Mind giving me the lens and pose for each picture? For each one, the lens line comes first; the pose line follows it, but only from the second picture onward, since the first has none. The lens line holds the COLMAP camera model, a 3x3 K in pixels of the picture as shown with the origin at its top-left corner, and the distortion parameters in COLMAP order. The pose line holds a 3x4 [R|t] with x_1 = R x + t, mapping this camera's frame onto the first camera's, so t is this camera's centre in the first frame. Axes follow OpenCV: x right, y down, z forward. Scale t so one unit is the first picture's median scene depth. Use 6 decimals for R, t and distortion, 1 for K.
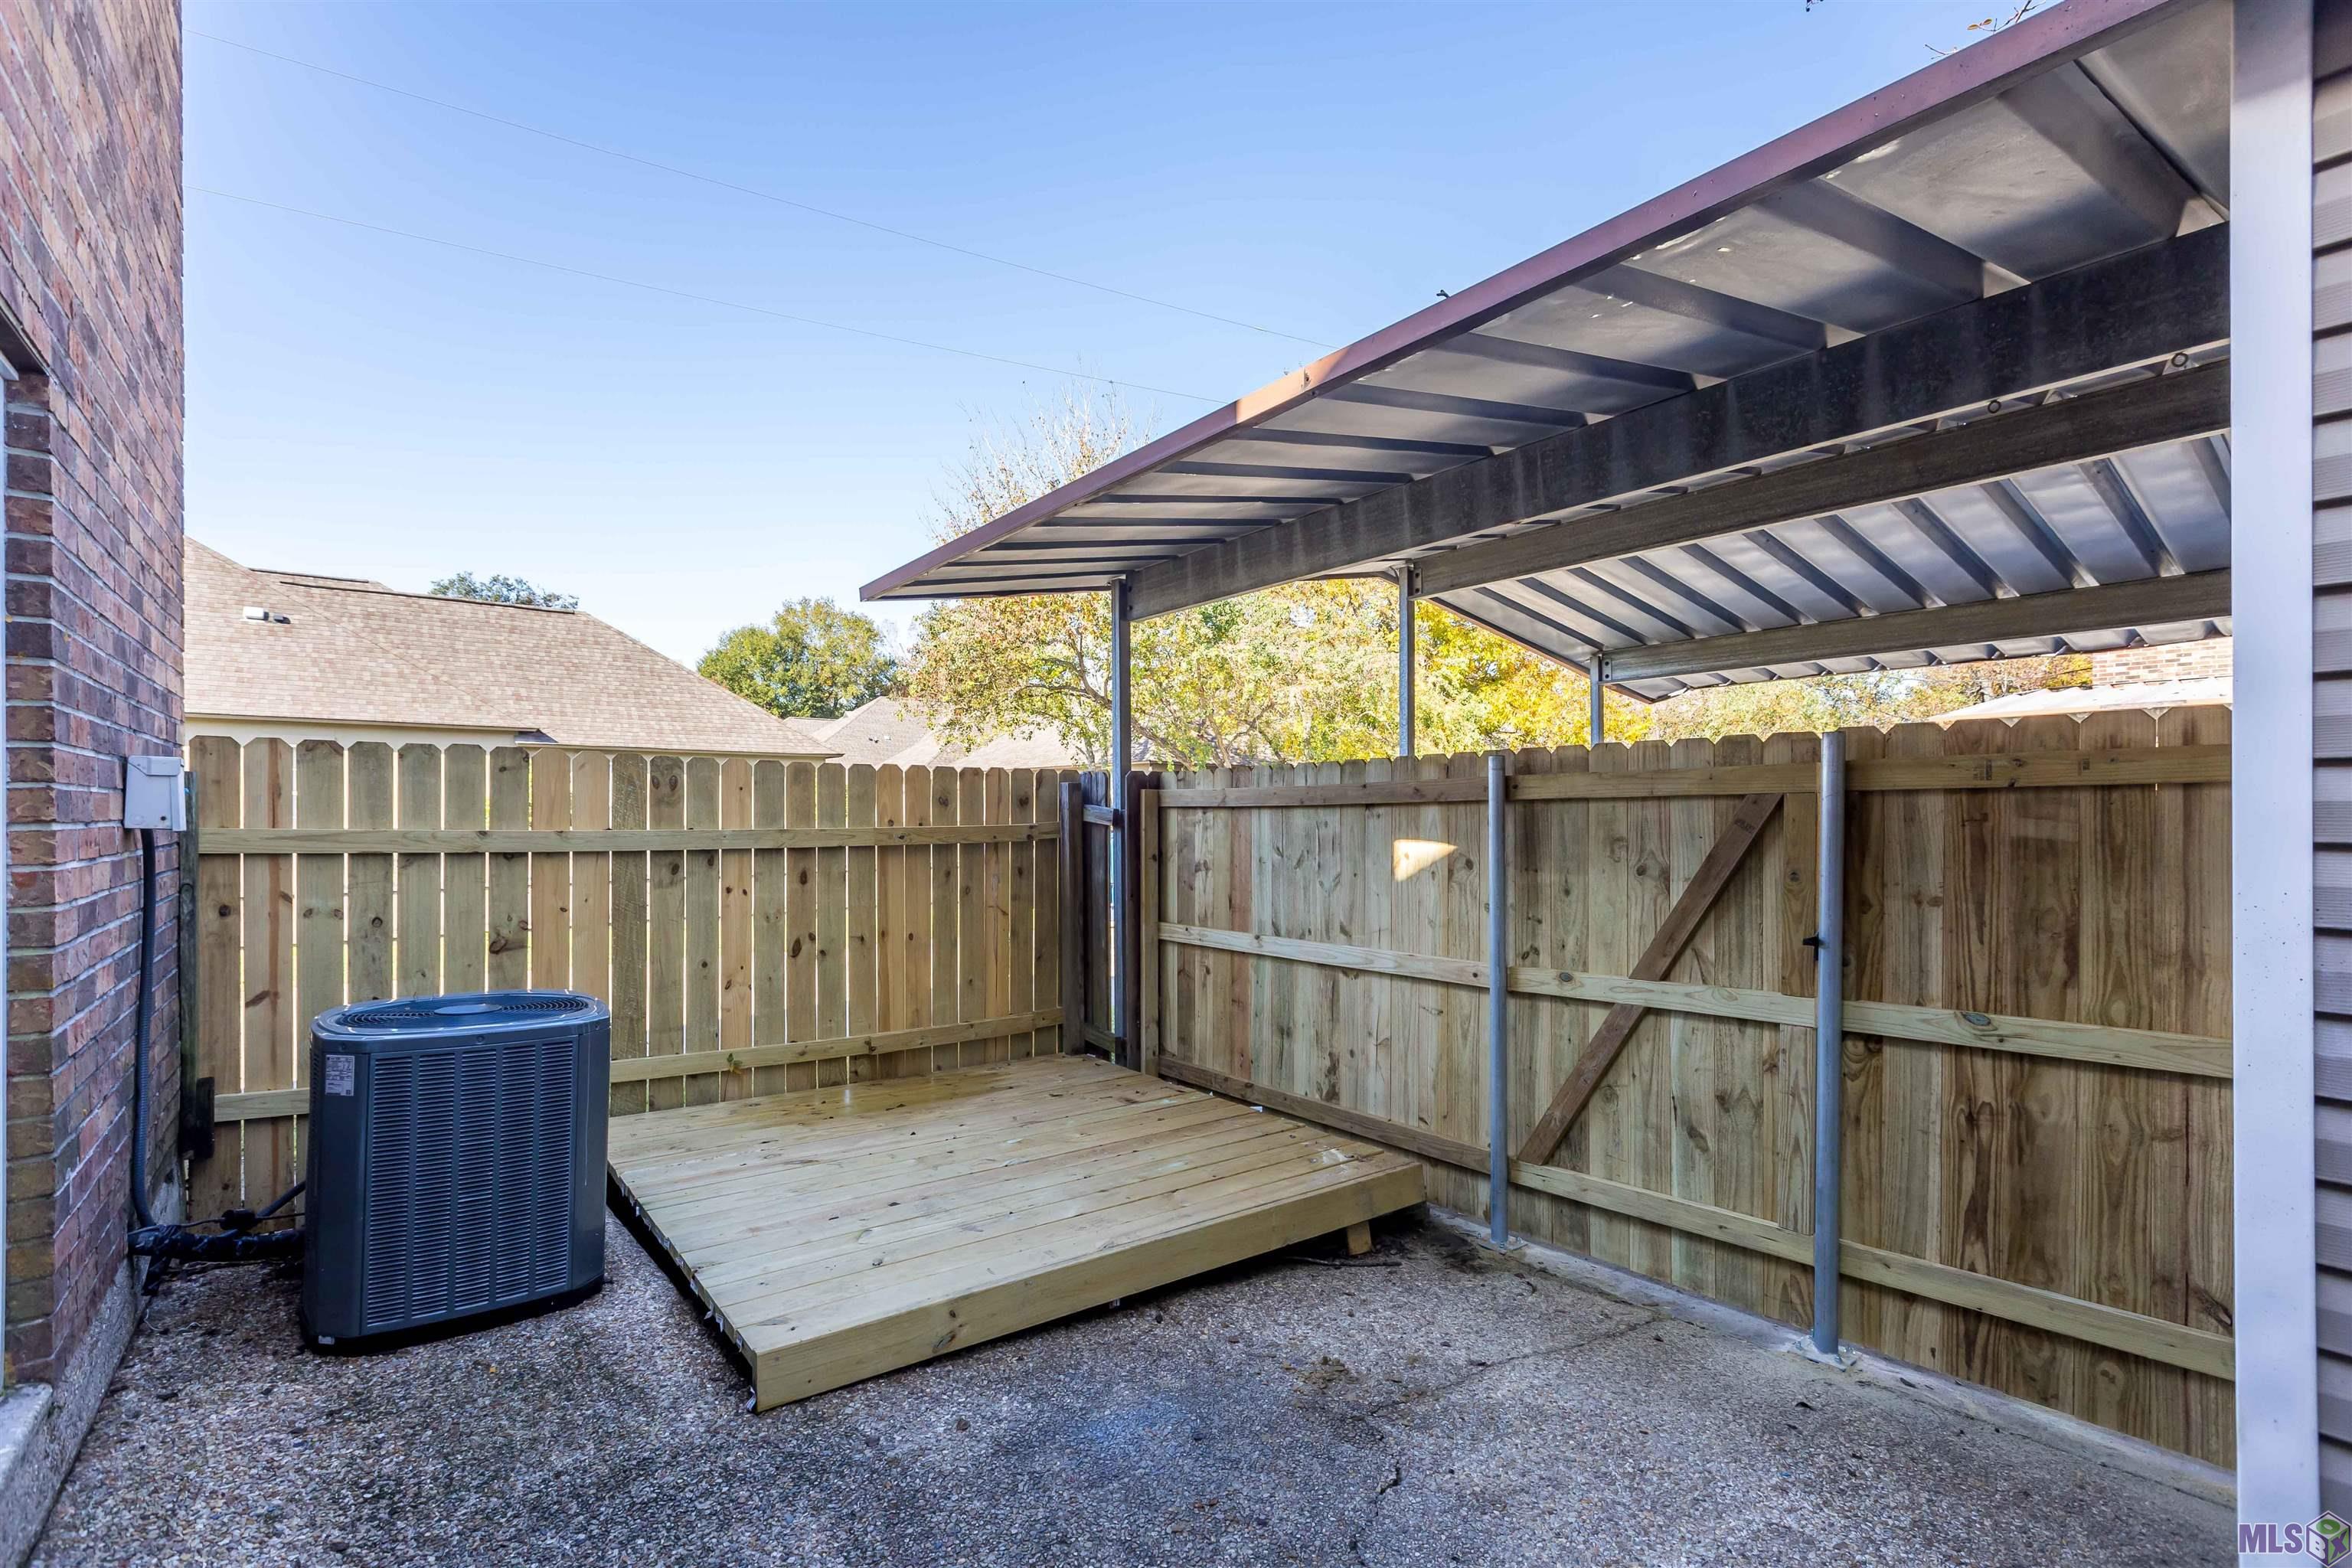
lens RADIAL K [[1094.3, 0, 1176.0], [0, 1094.3, 784.0], [0, 0, 1]] dist [0.002014, 0.000254]
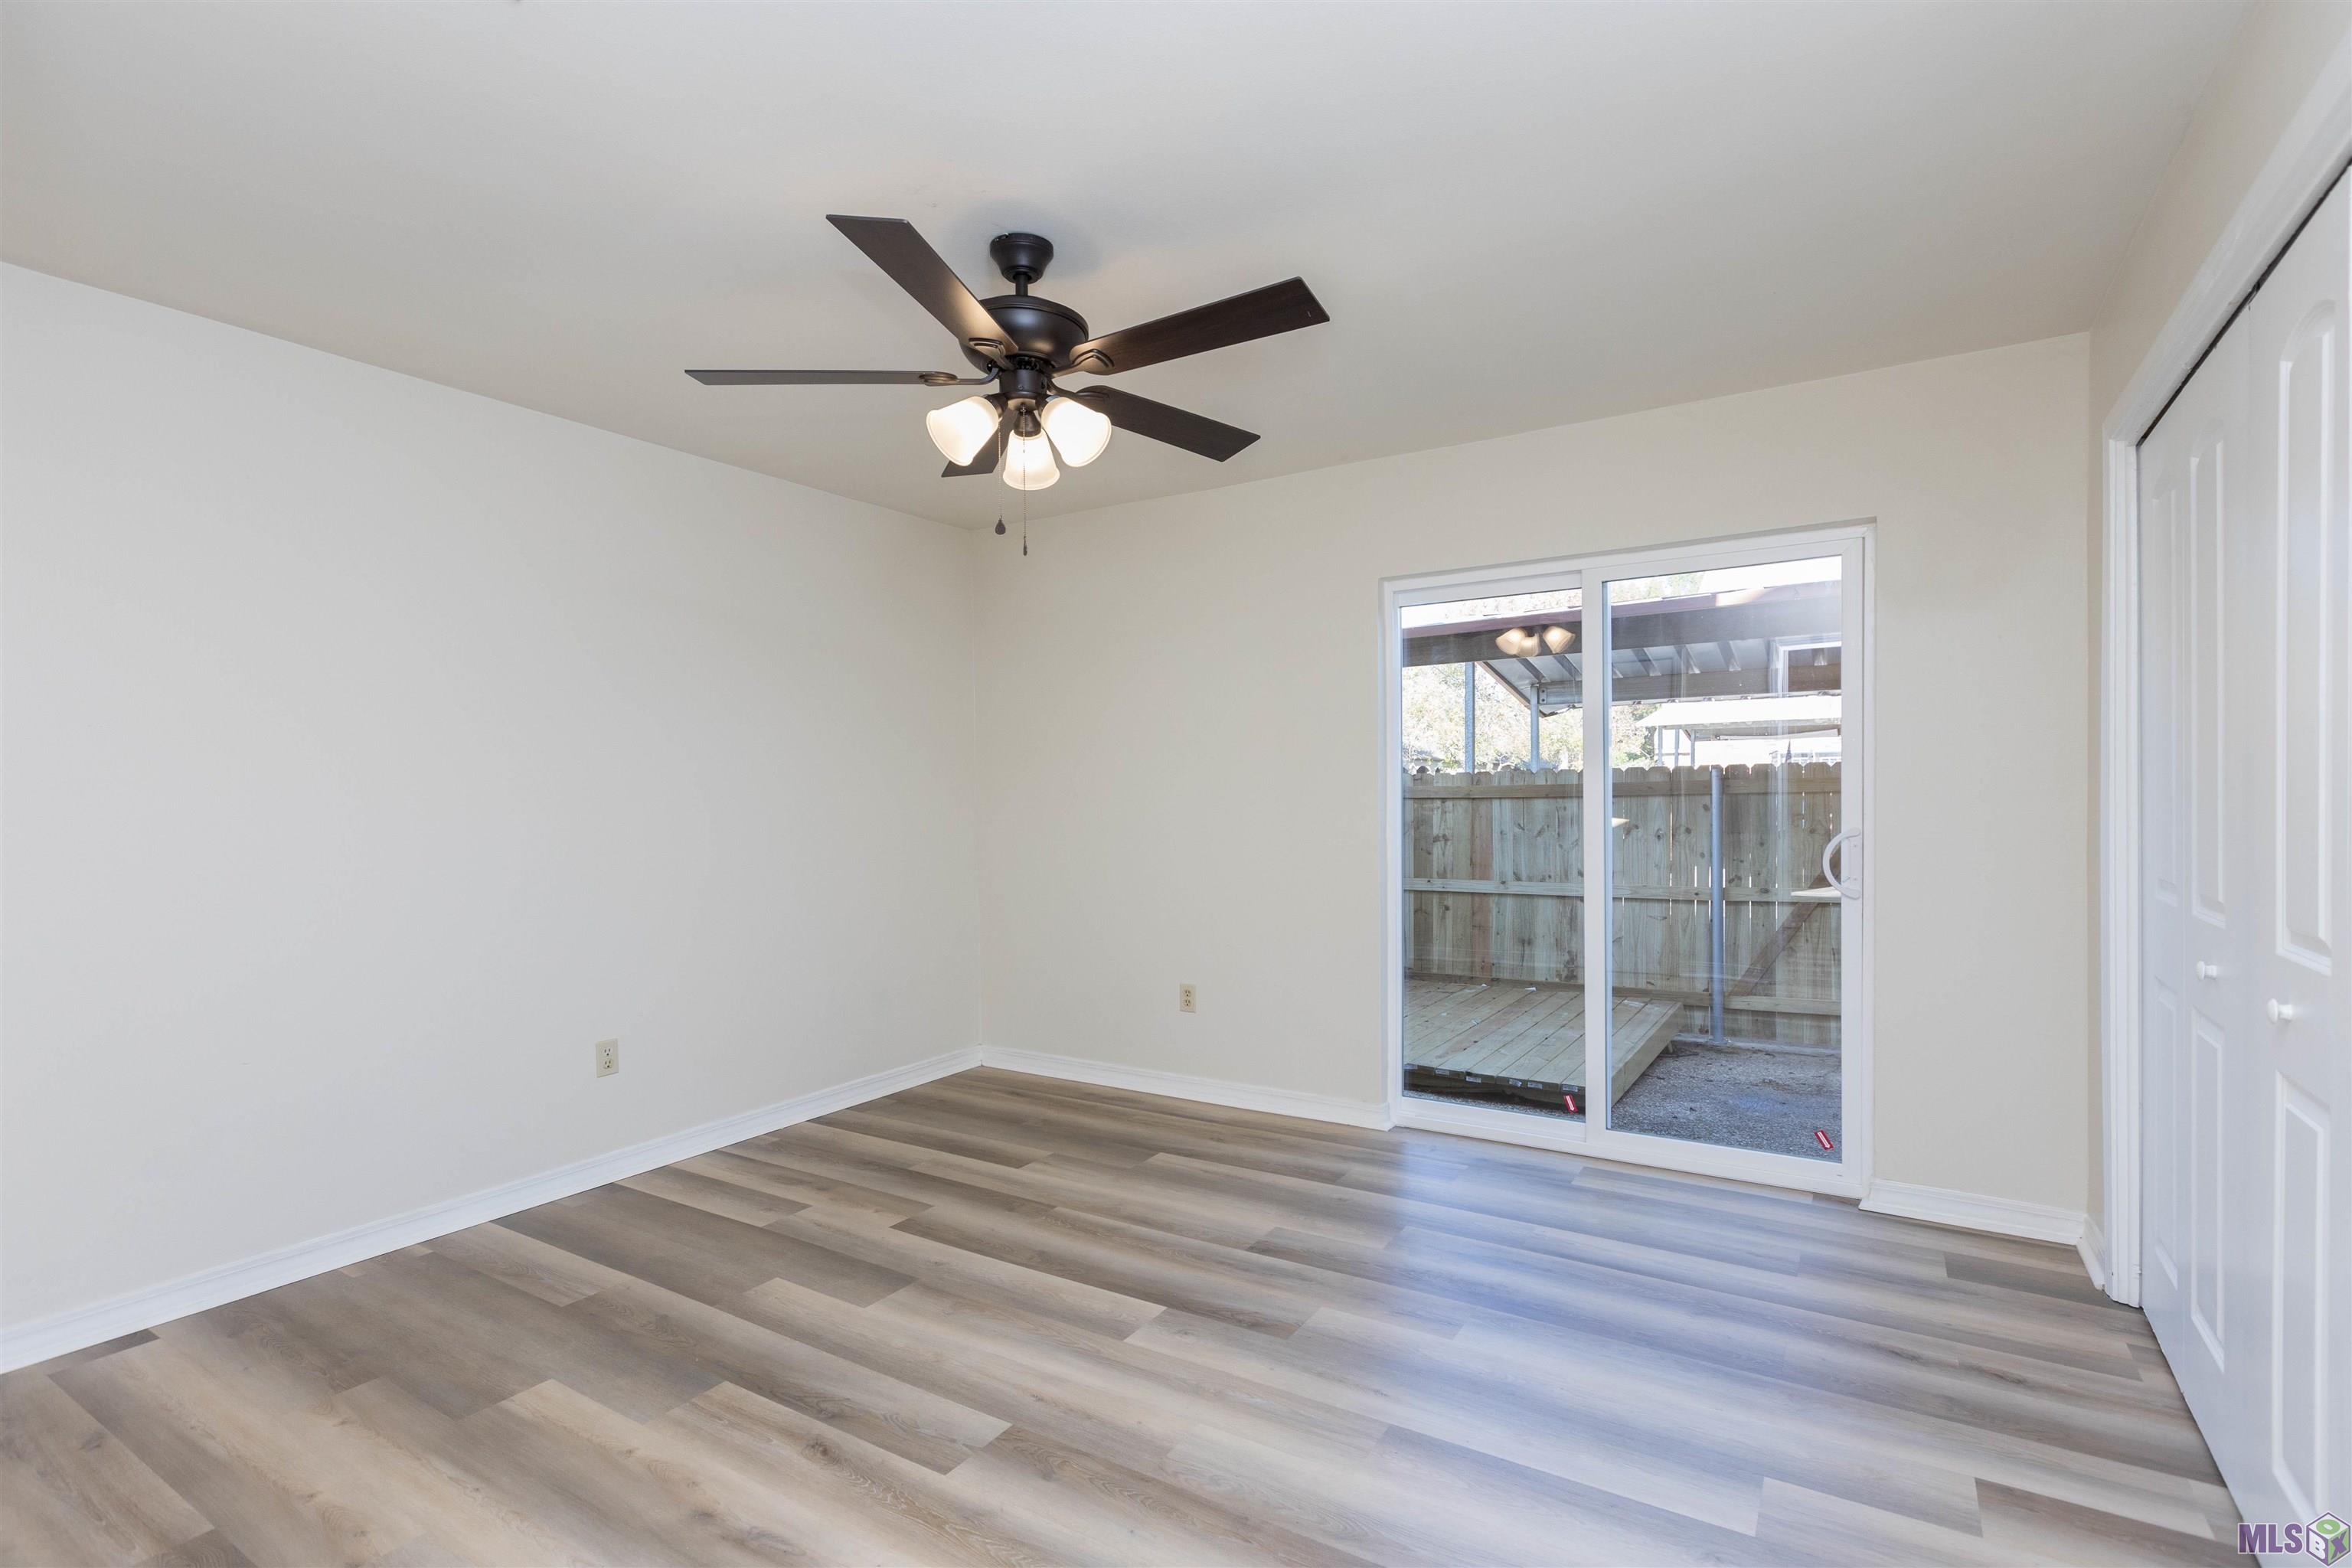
lens RADIAL K [[1048.9, 0, 1177.7], [0, 1048.9, 789.9], [0, 0, 1]] dist [0.001403, 0.000569]
pose [[0.937274, 0.004524, 0.348564, -0.891957], [-0.007888, 0.999935, 0.008230, 0.000984], [-0.348504, -0.010463, 0.937249, -0.228612]]
